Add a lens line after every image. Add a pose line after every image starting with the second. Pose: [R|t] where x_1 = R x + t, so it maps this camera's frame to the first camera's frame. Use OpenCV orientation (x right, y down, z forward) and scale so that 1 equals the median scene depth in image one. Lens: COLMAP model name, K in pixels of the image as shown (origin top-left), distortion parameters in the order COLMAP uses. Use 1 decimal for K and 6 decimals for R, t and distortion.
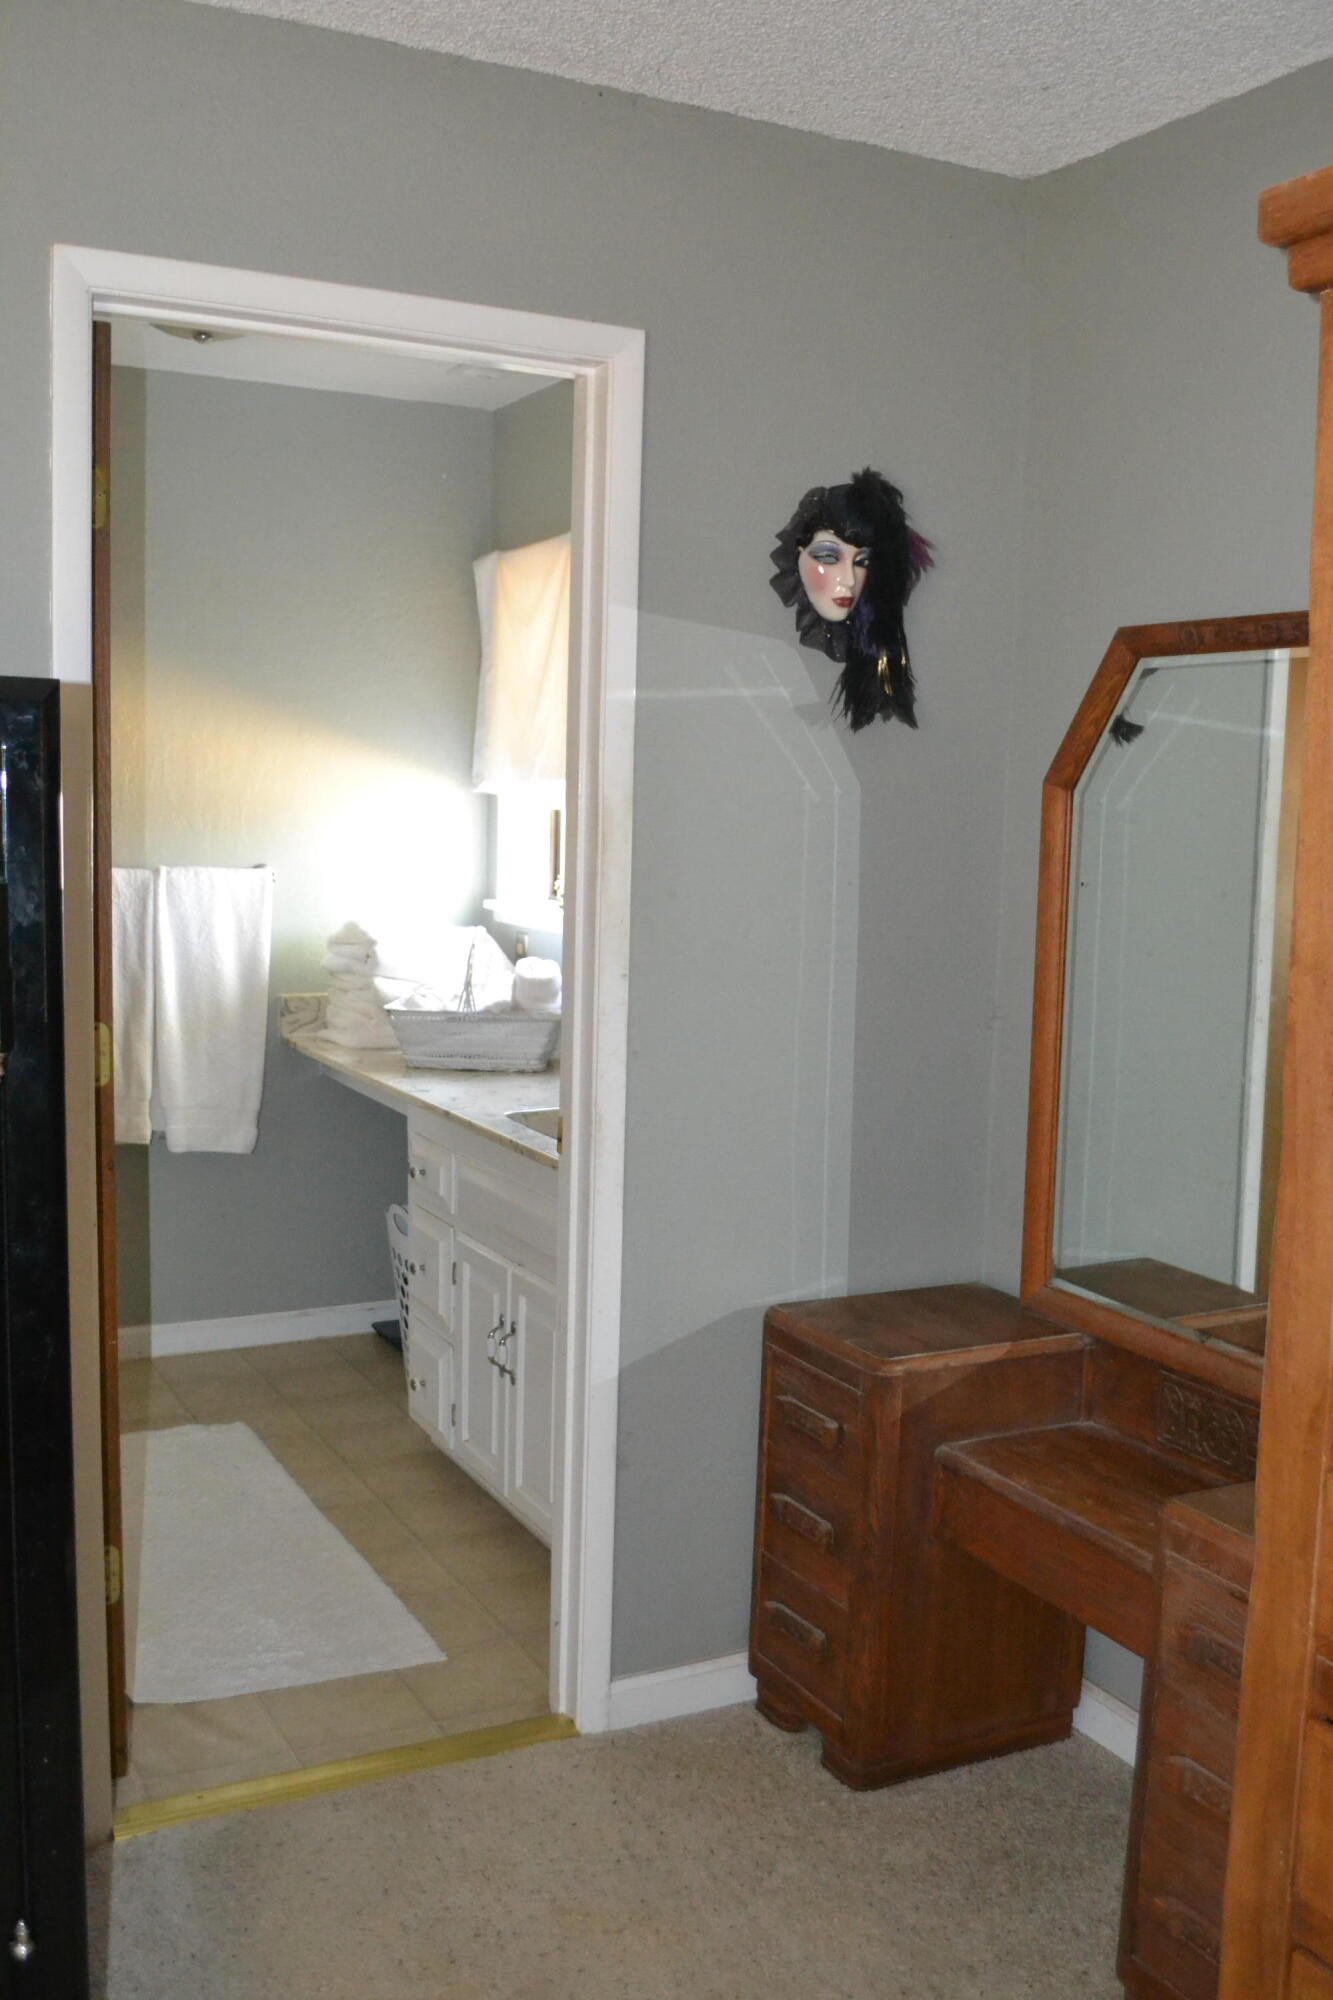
lens RADIAL K [[1859.4, 0, 666.5], [0, 1859.4, 1000.0], [0, 0, 1]] dist [-0.003584, -0.000057]
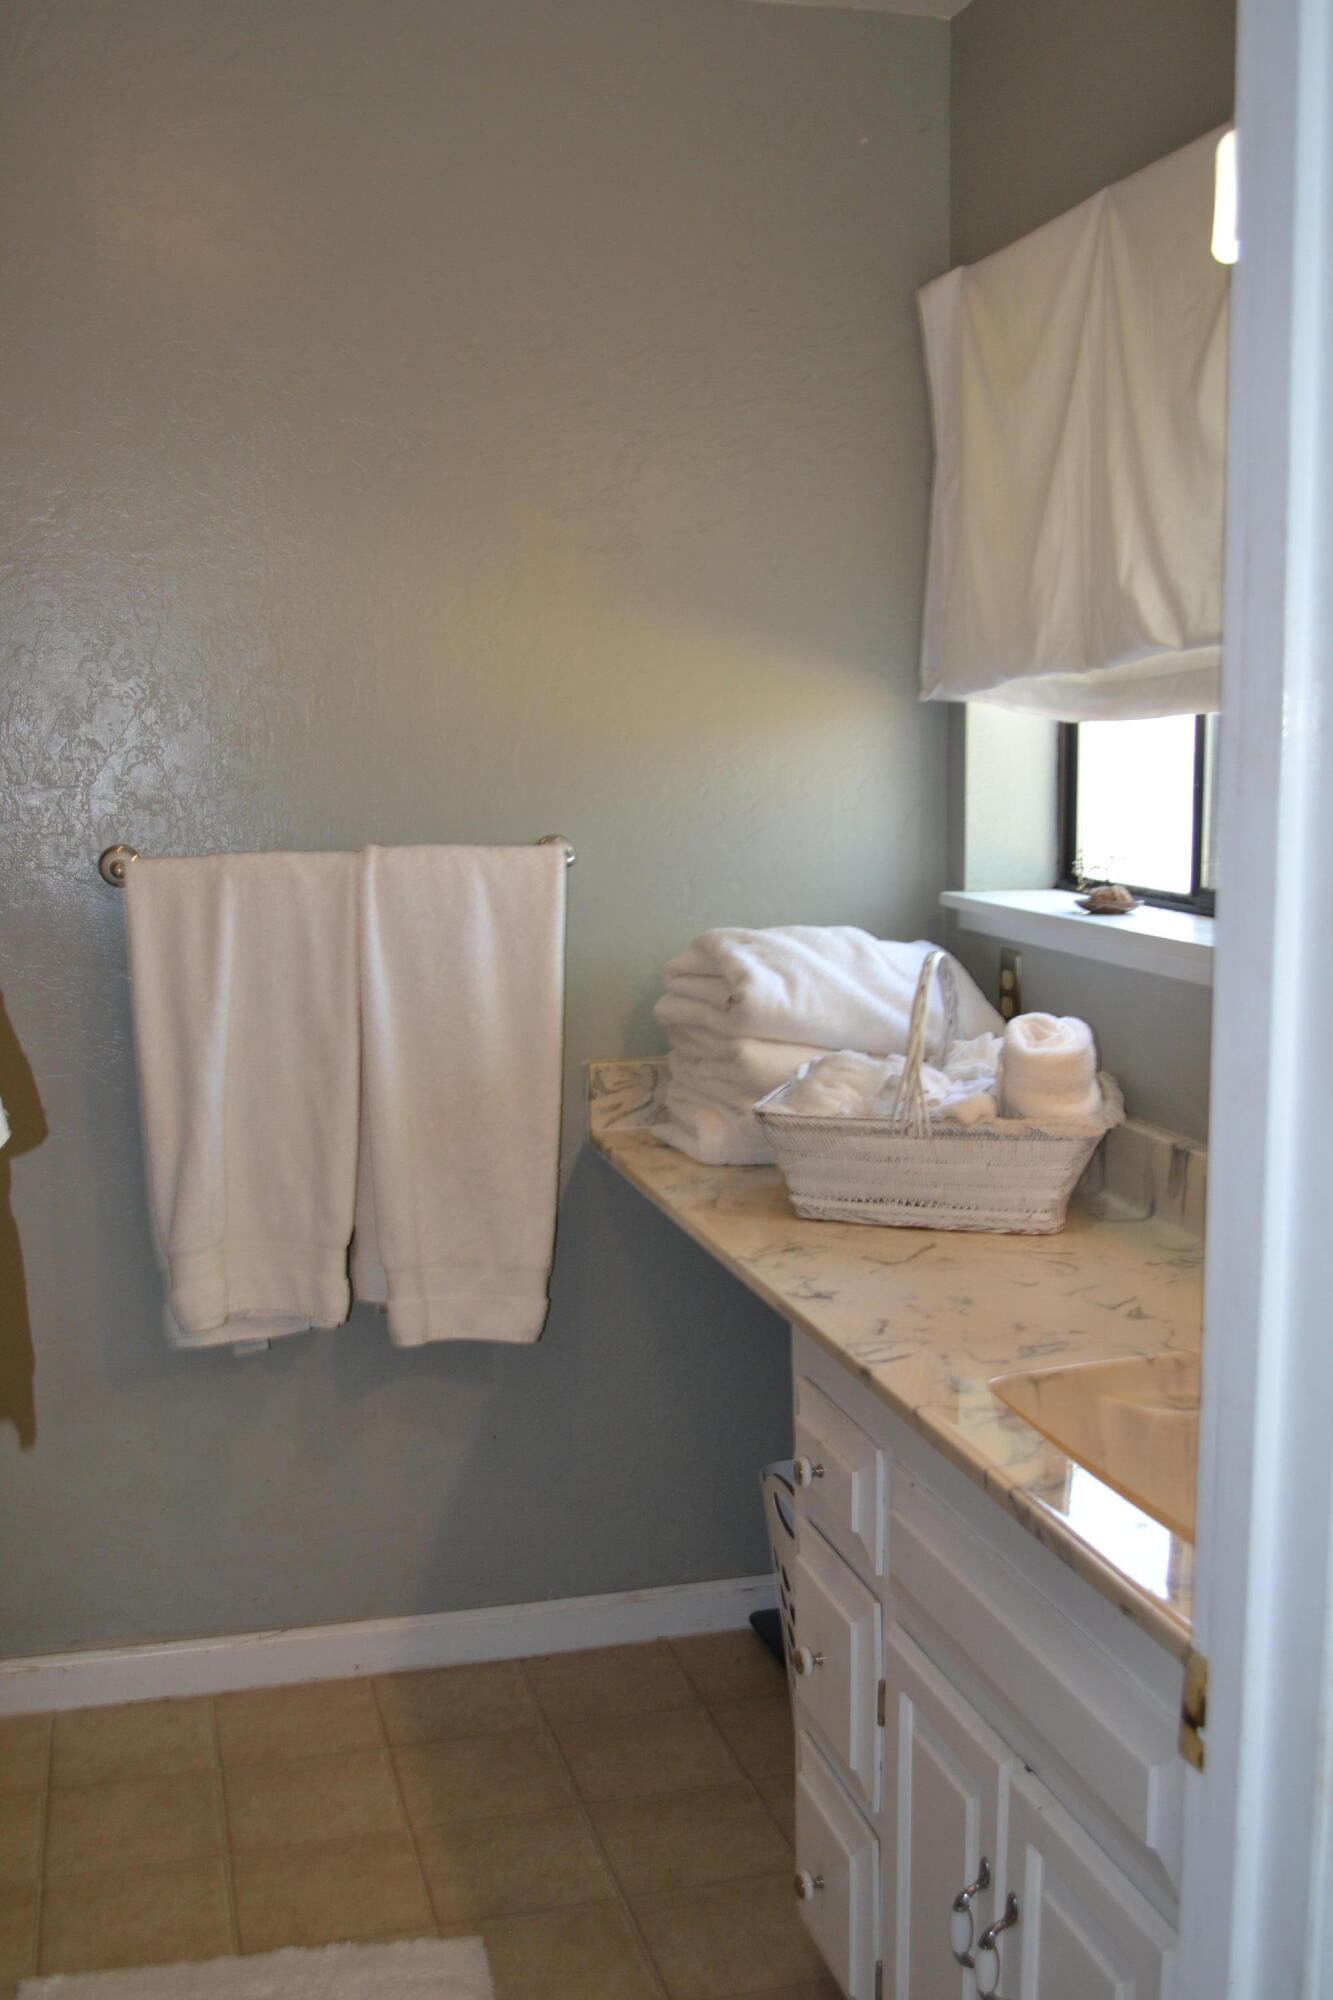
lens RADIAL K [[1998.3, 0, 666.5], [0, 1998.3, 1000.0], [0, 0, 1]] dist [-0.078183, 0.010374]
pose [[0.973361, 0.000336, -0.229276, -0.045443], [0.006198, 0.999595, 0.027778, -0.042147], [0.229192, -0.028459, 0.972965, 0.437931]]
